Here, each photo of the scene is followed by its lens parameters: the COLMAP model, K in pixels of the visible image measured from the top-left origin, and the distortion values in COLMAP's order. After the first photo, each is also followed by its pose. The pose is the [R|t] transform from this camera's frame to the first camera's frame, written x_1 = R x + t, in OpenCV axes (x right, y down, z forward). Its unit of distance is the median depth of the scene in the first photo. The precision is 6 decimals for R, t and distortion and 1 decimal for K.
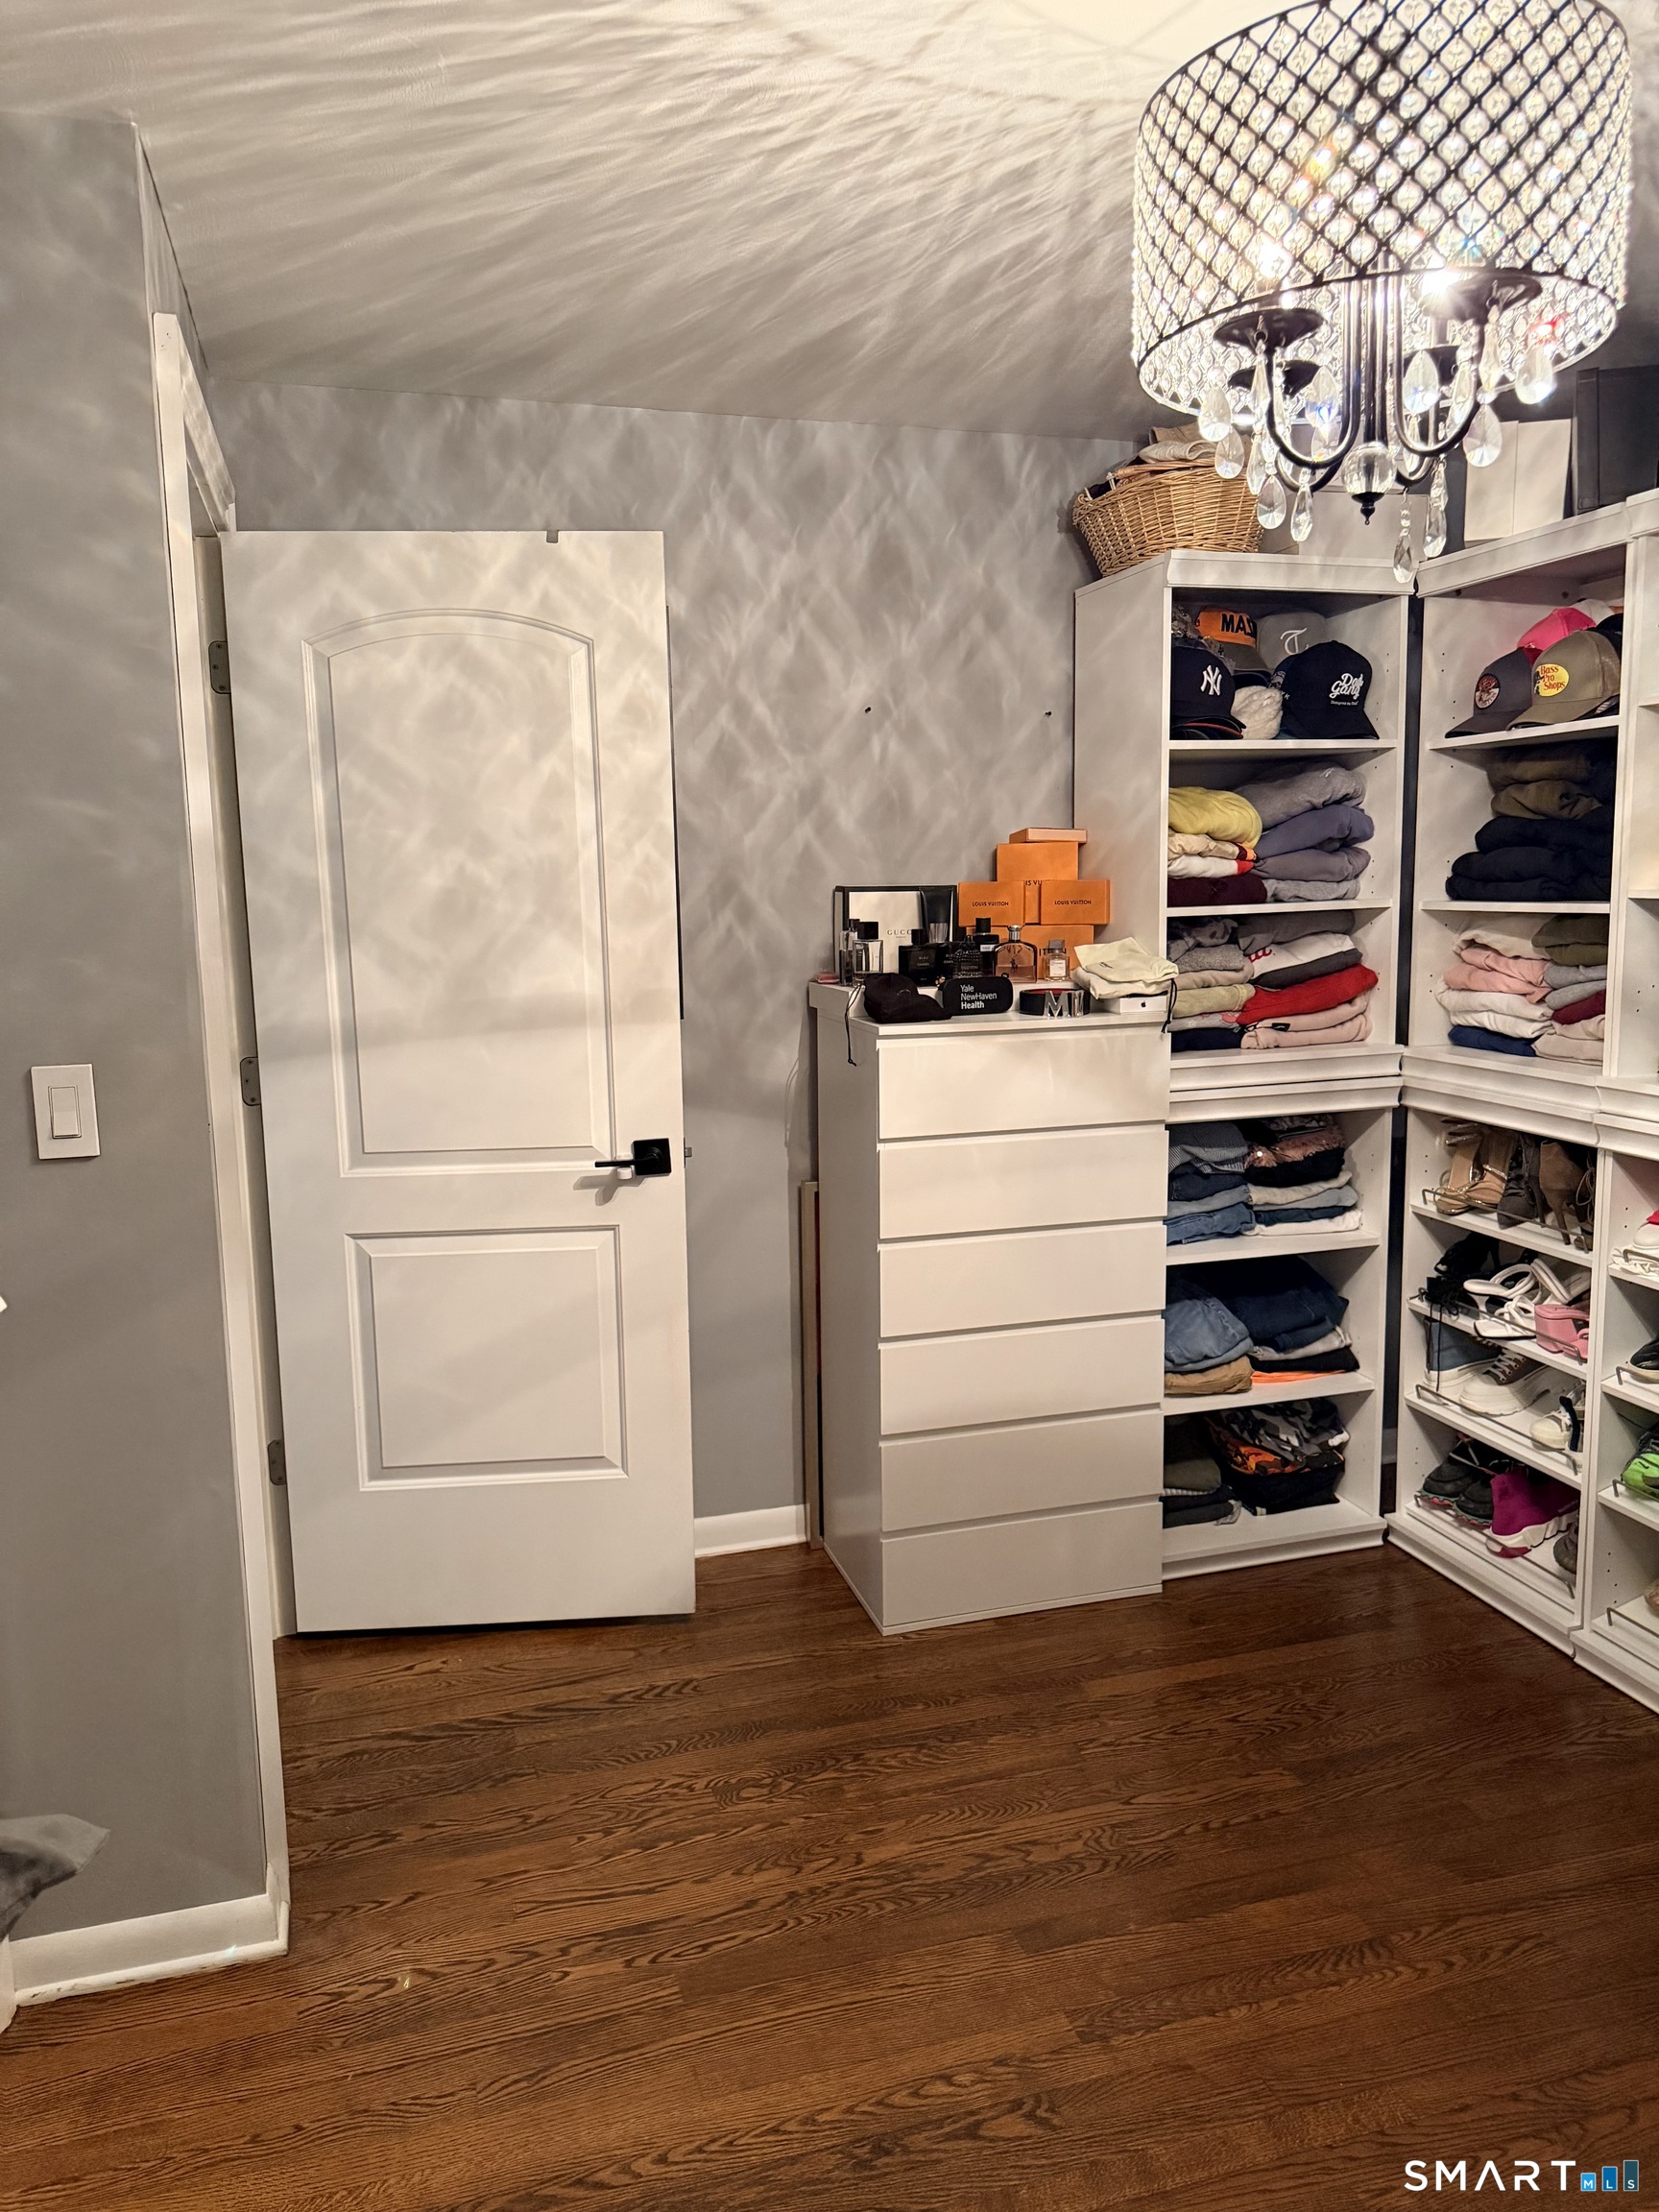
lens RADIAL K [[1564.0, 0, 796.6], [0, 1564.0, 1110.9], [0, 0, 1]] dist [0.099407, -0.096671]
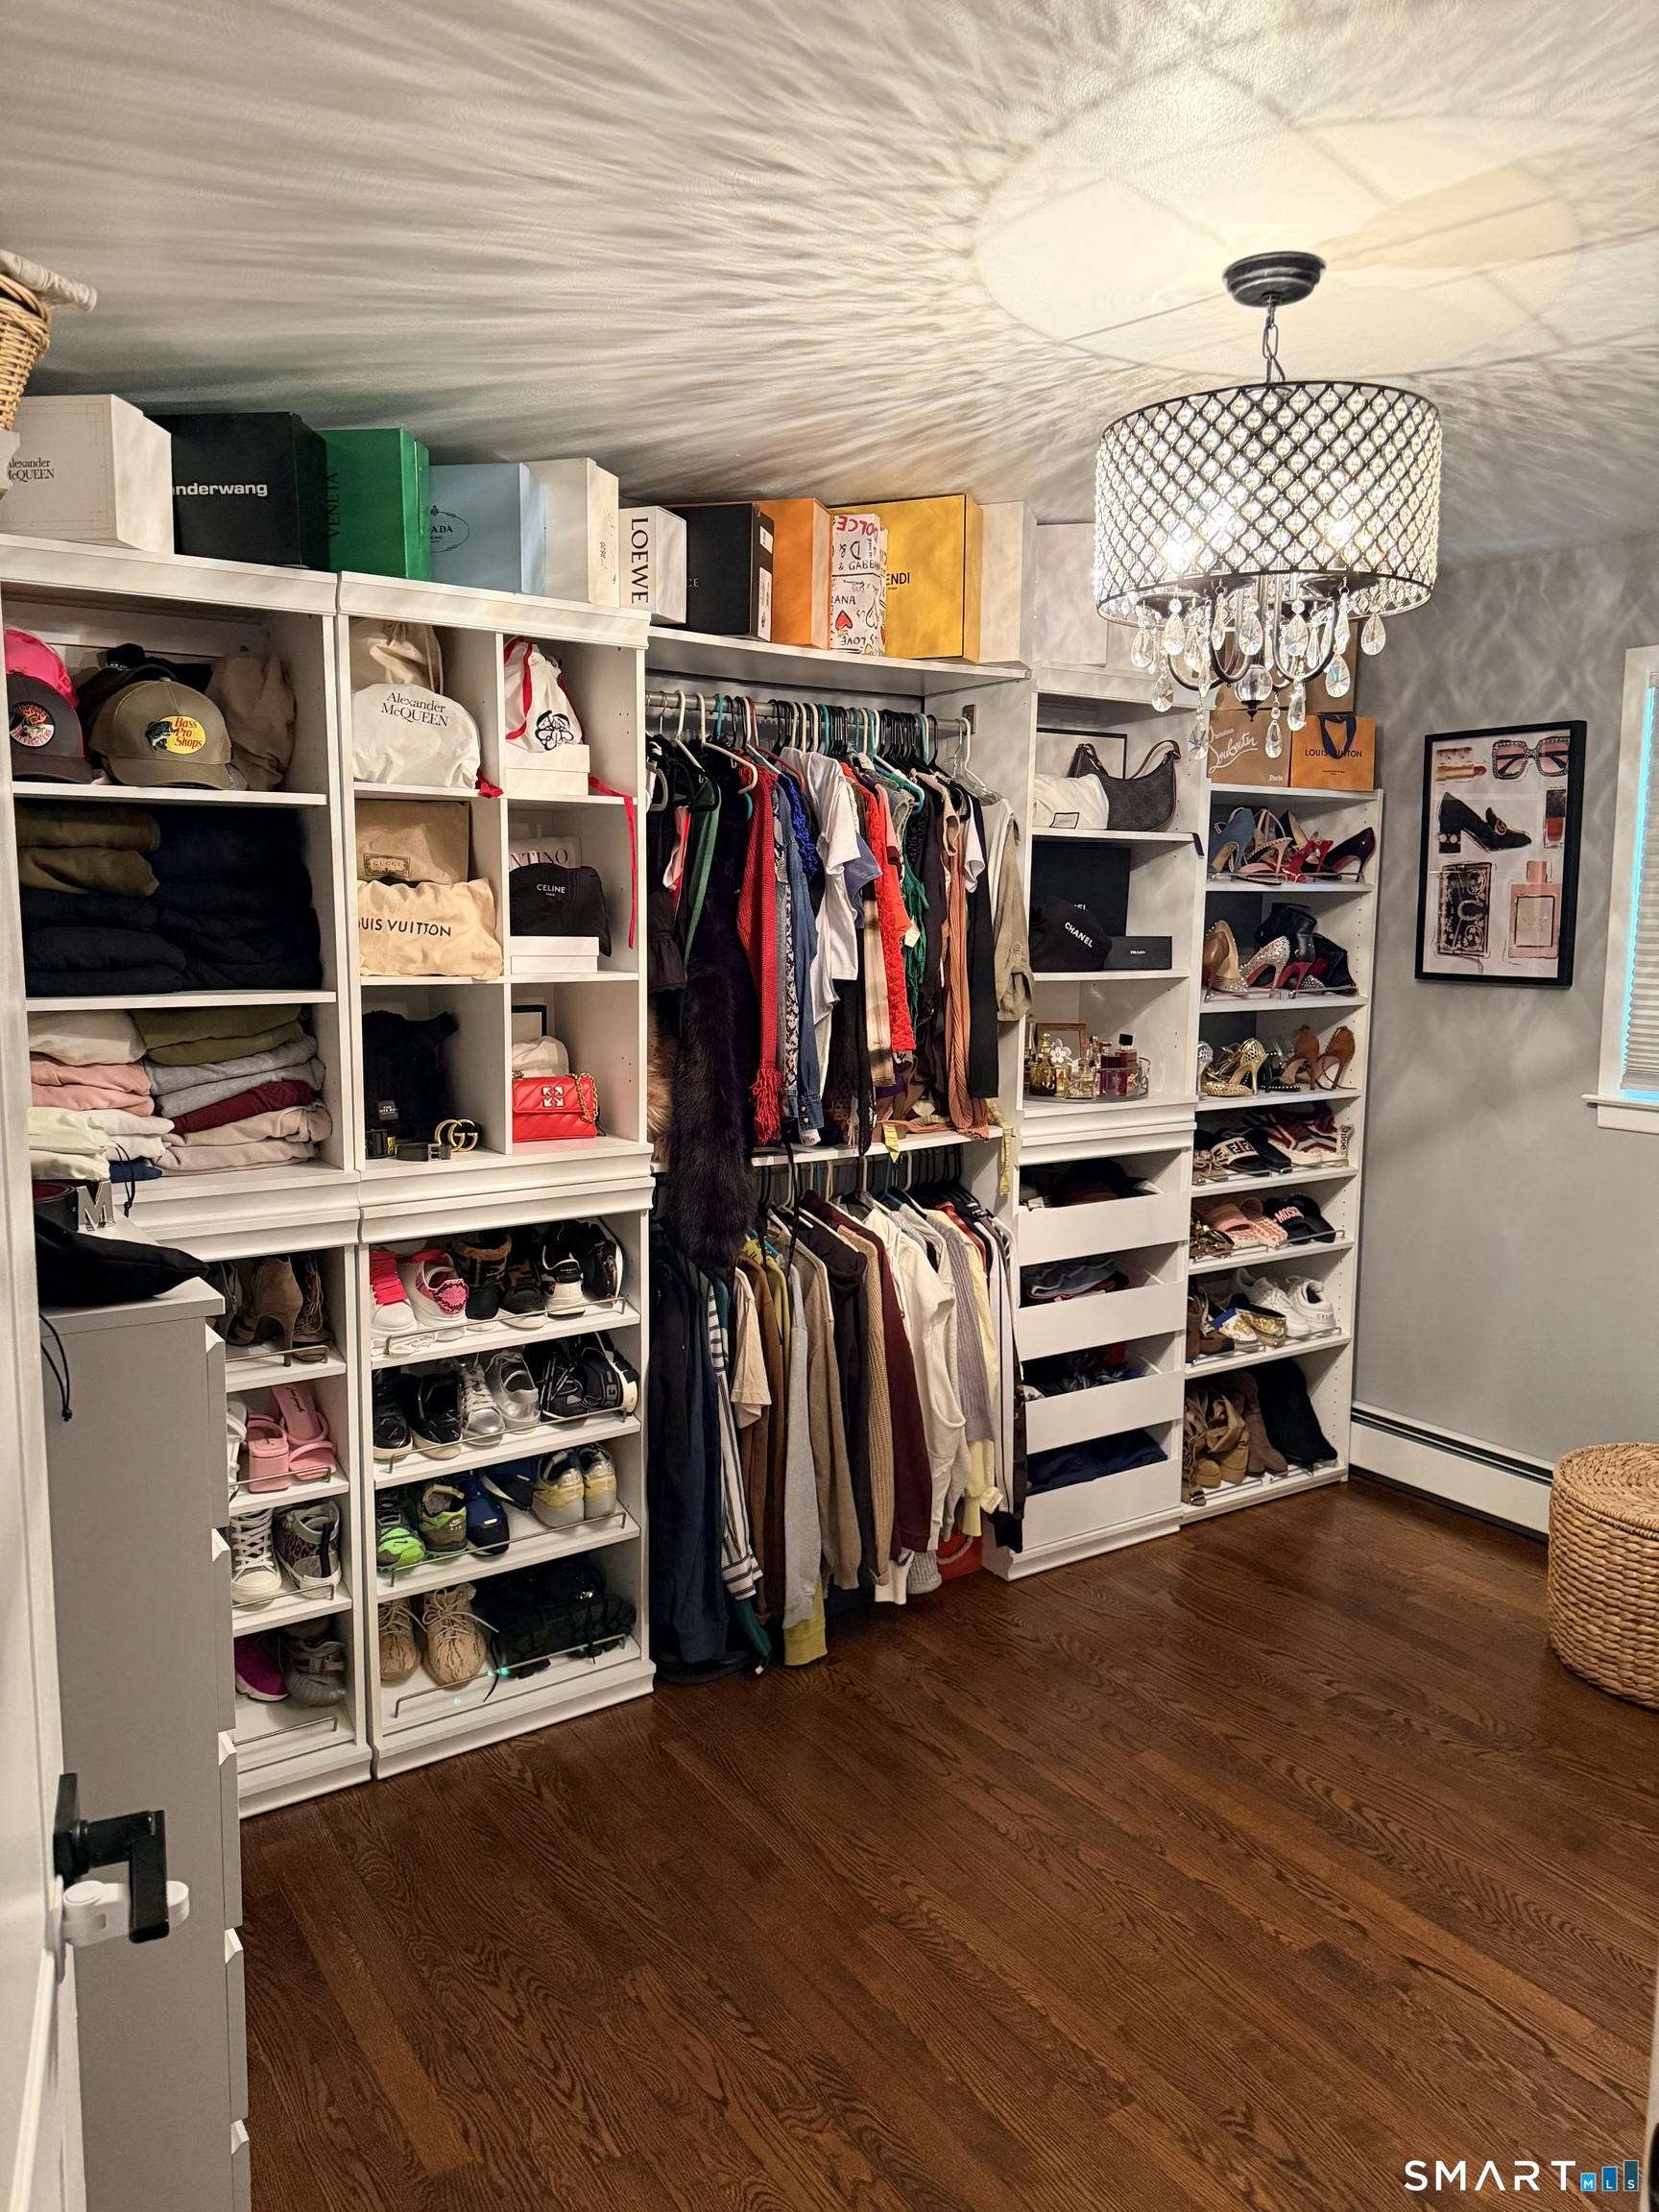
lens RADIAL K [[1615.6, 0, 835.4], [0, 1615.6, 1110.9], [0, 0, 1]] dist [0.003205, 0.006376]
pose [[-0.327353, -0.106271, 0.938907, -0.468974], [0.135412, 0.978123, 0.157922, -0.162880], [-0.935149, 0.178835, -0.305801, 0.970102]]
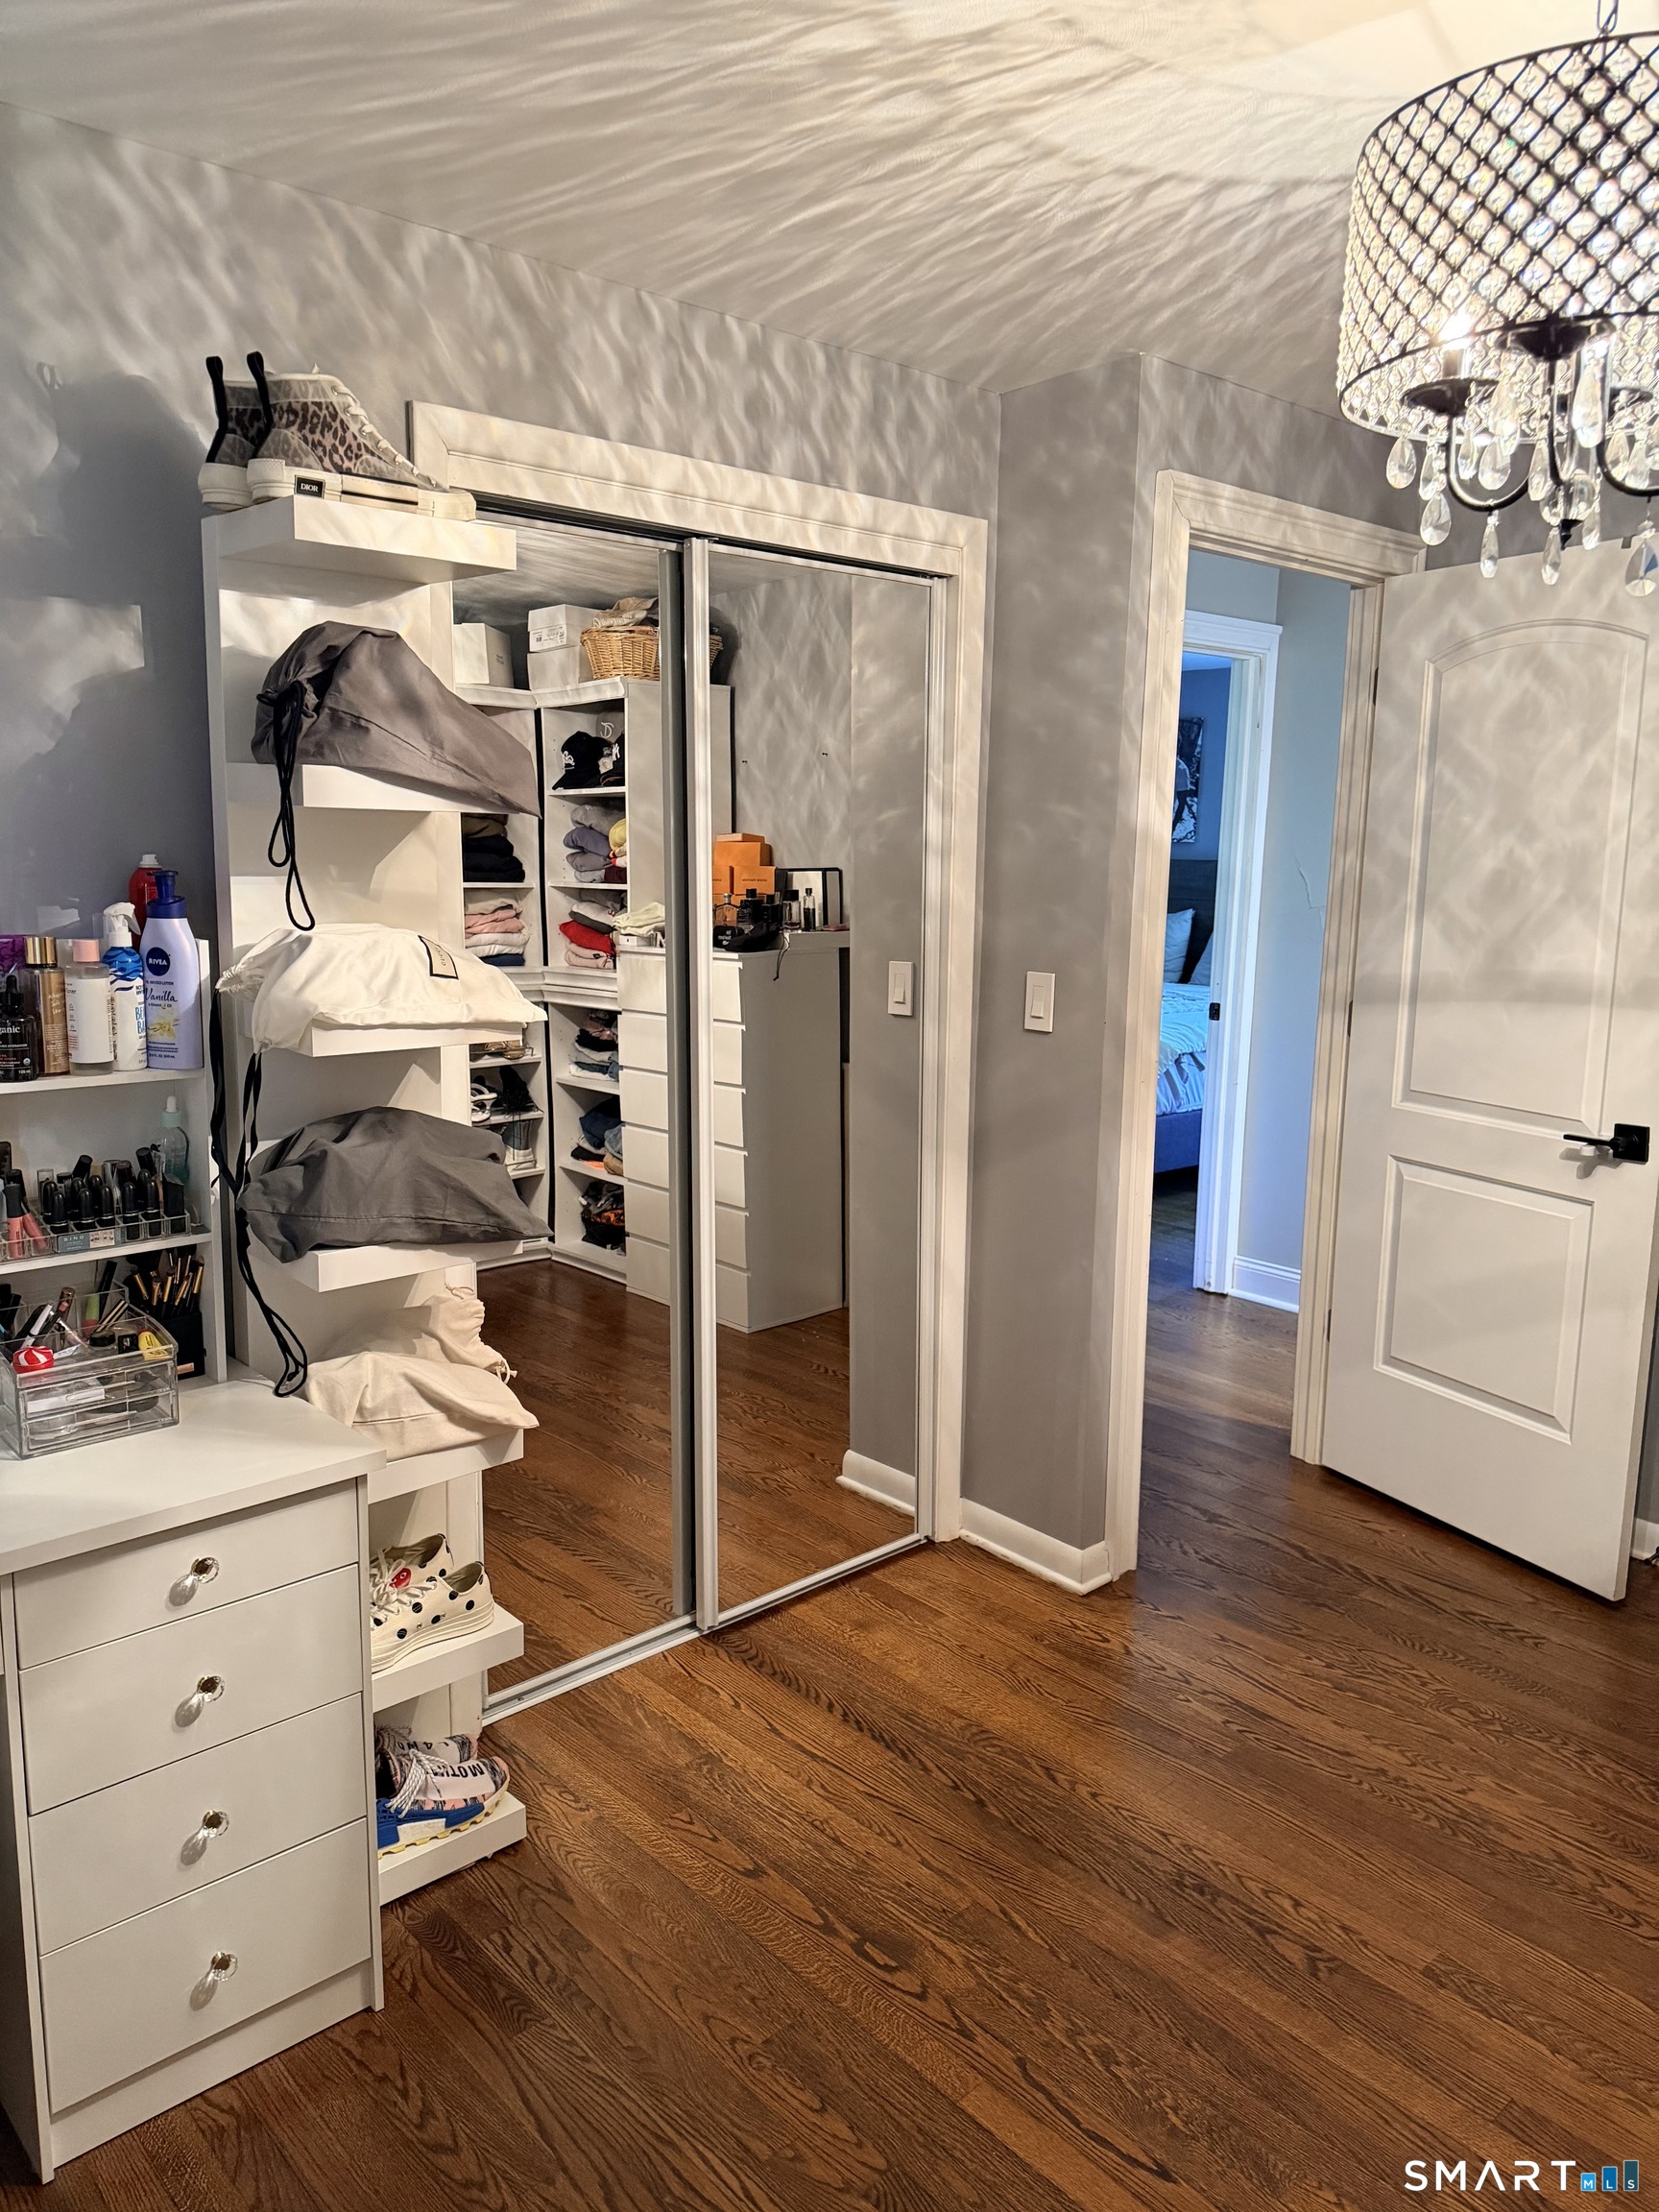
lens RADIAL K [[1516.2, 0, 834.1], [0, 1516.2, 1097.7], [0, 0, 1]] dist [0.000843, 0.002275]
pose [[0.447644, 0.175045, -0.876912, 0.551448], [-0.160015, 0.980505, 0.114040, -0.029298], [0.879778, 0.089270, 0.466927, 0.092063]]
